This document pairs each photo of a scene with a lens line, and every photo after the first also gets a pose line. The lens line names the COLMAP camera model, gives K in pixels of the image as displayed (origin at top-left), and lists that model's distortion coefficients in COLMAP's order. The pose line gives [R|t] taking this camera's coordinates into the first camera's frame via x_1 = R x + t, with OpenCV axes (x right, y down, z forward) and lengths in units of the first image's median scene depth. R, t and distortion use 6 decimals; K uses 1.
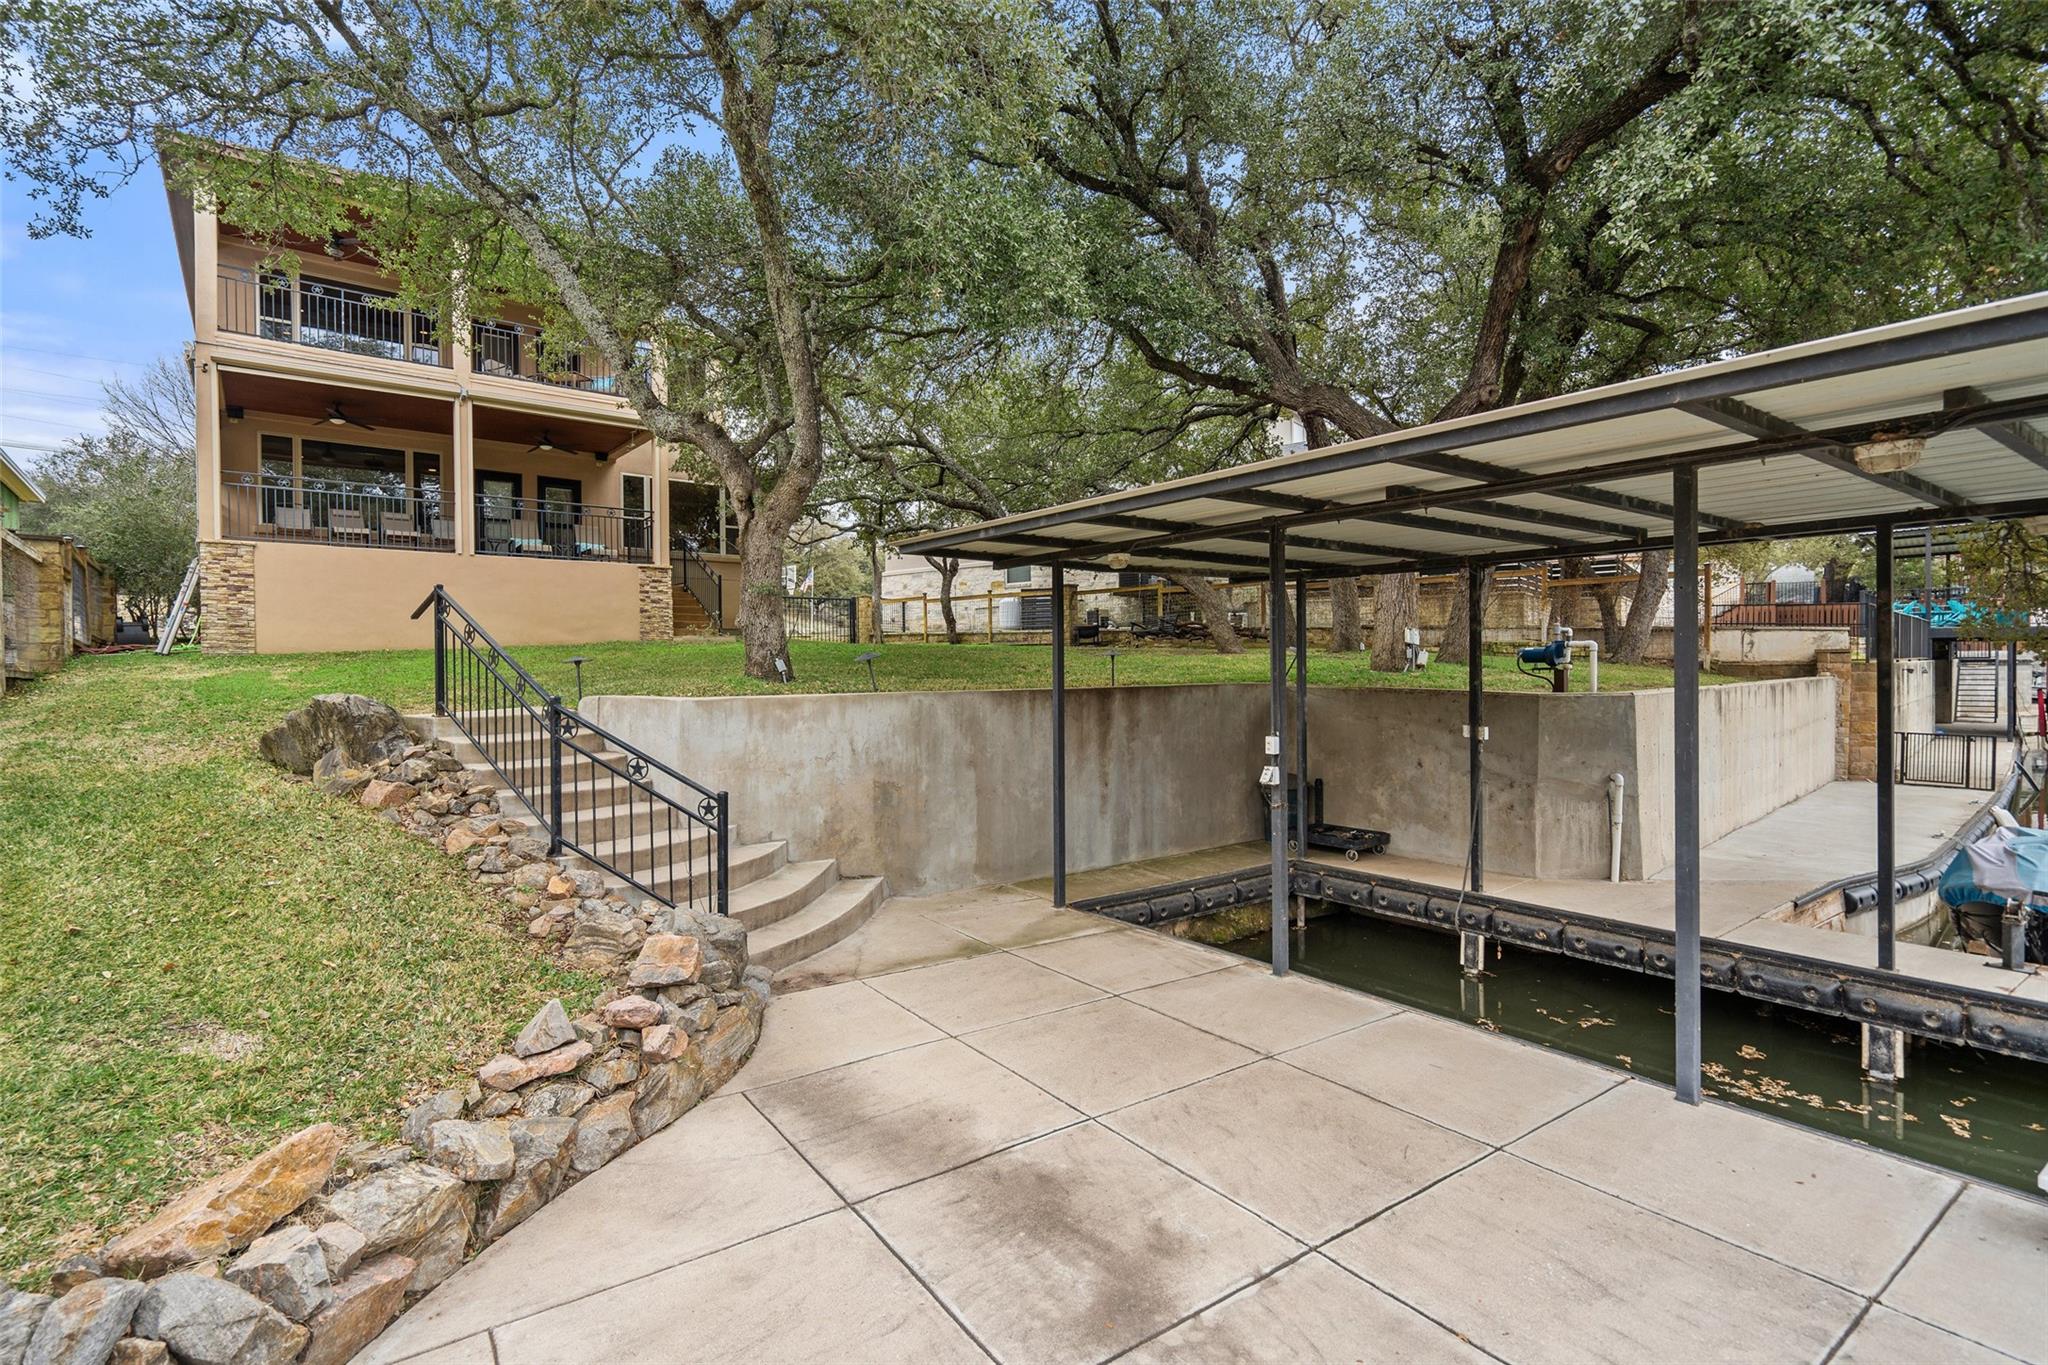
lens RADIAL K [[947.3, 0, 1028.8], [0, 947.3, 675.9], [0, 0, 1]] dist [-0.000187, 0.000103]
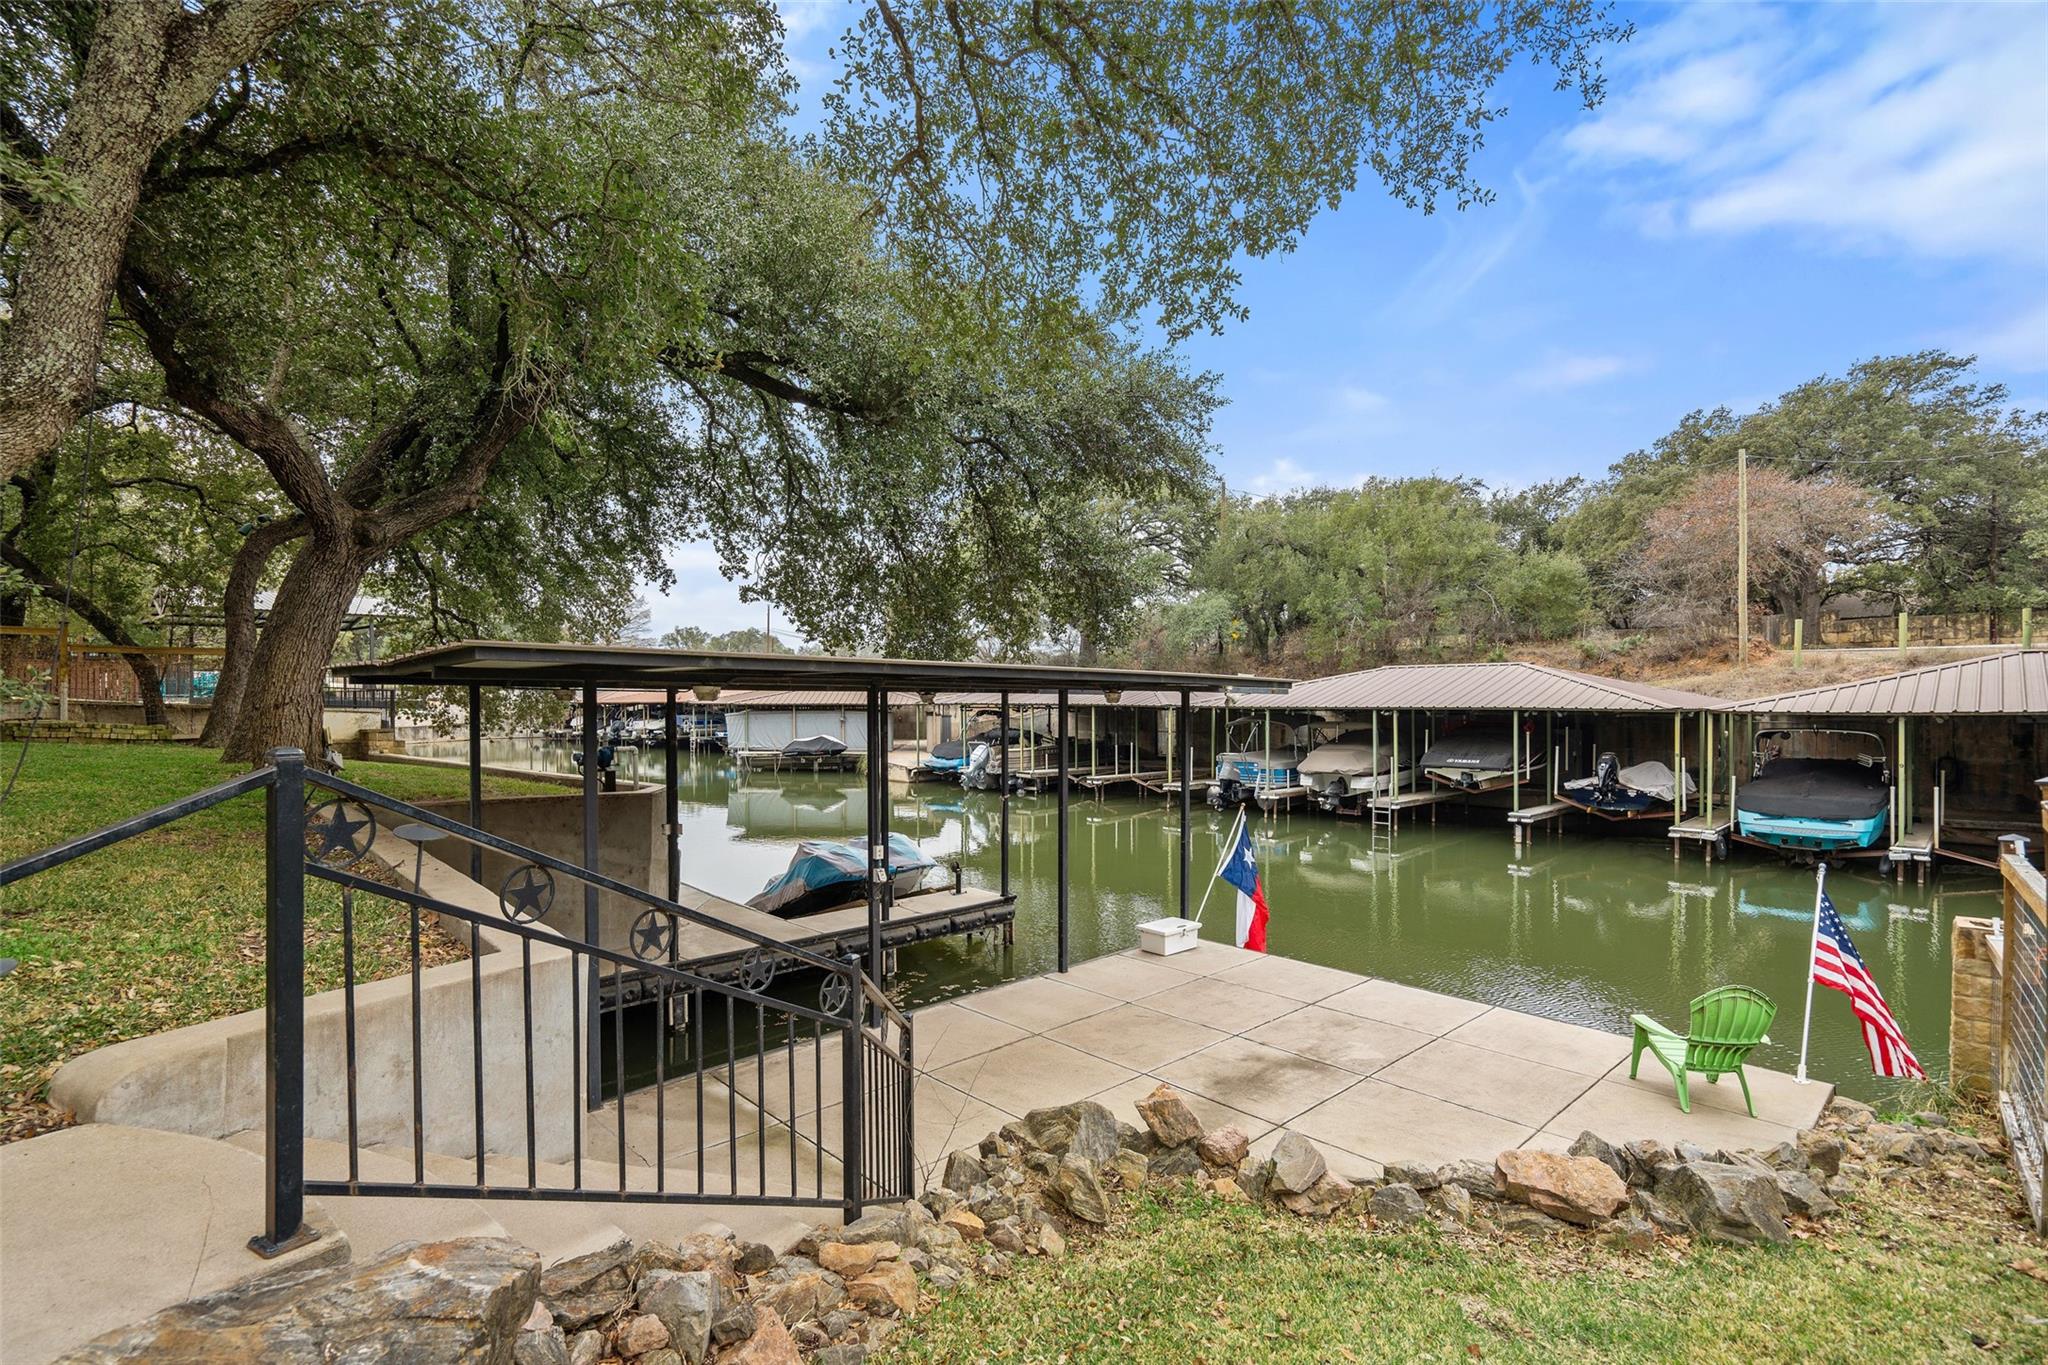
lens RADIAL K [[947.3, 0, 1038.9], [0, 947.3, 713.4], [0, 0, 1]] dist [-0.000187, 0.000103]
pose [[-0.130971, -0.004350, 0.991377, -1.867795], [0.010257, 0.999931, 0.005742, -0.215176], [-0.991333, 0.010920, -0.130918, 1.668967]]
